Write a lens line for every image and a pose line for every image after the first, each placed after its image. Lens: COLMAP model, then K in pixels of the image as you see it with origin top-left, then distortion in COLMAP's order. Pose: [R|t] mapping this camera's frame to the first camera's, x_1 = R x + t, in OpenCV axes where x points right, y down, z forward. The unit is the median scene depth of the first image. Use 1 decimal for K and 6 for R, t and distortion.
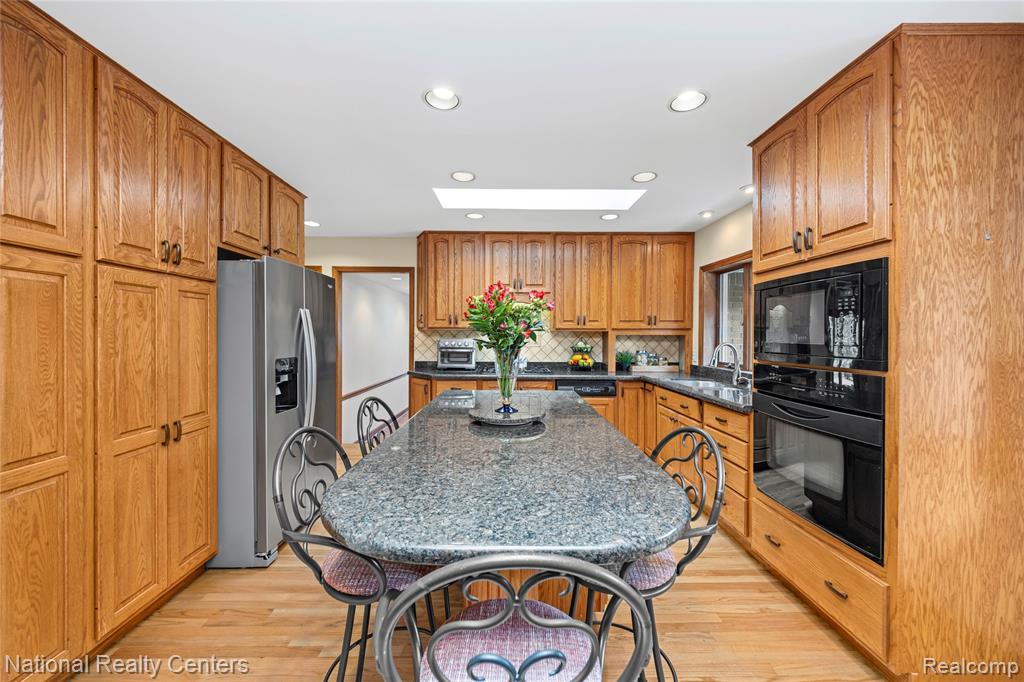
lens RADIAL K [[390.1, 0, 505.6], [0, 390.1, 337.3], [0, 0, 1]] dist [0.000251, -0.001742]
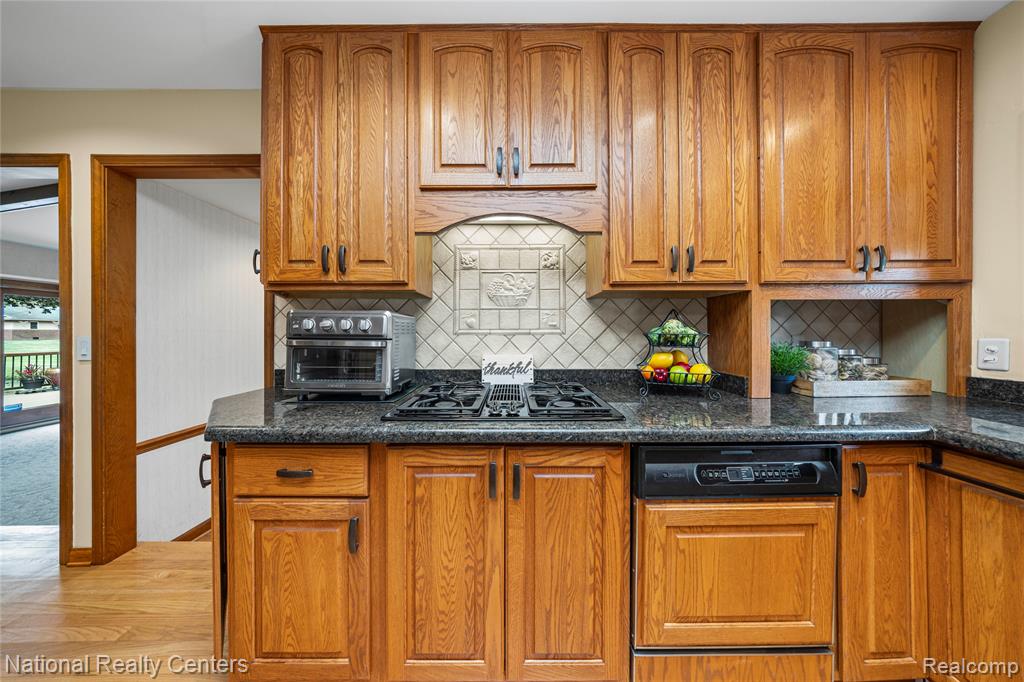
lens RADIAL K [[306.1, 0, 515.2], [0, 306.1, 332.2], [0, 0, 1]] dist [-0.000798, 0.000205]
pose [[0.999964, -0.006946, 0.004861, 0.035291], [0.006993, 0.999928, -0.009749, 0.026697], [-0.004793, 0.009783, 0.999941, 0.711833]]
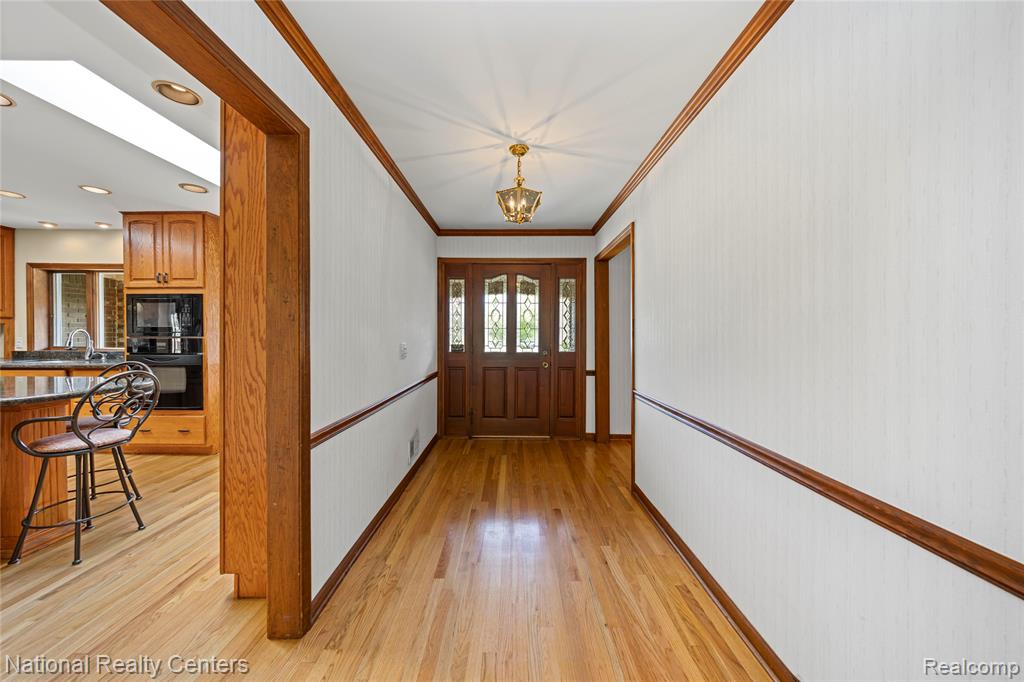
lens RADIAL K [[359.0, 0, 514.3], [0, 359.0, 338.5], [0, 0, 1]] dist [0.002939, 0.000015]
pose [[0.018878, -0.015650, 0.999699, -0.503328], [0.001836, 0.999876, 0.015618, 0.023259], [-0.999820, 0.001541, 0.018904, -0.410566]]
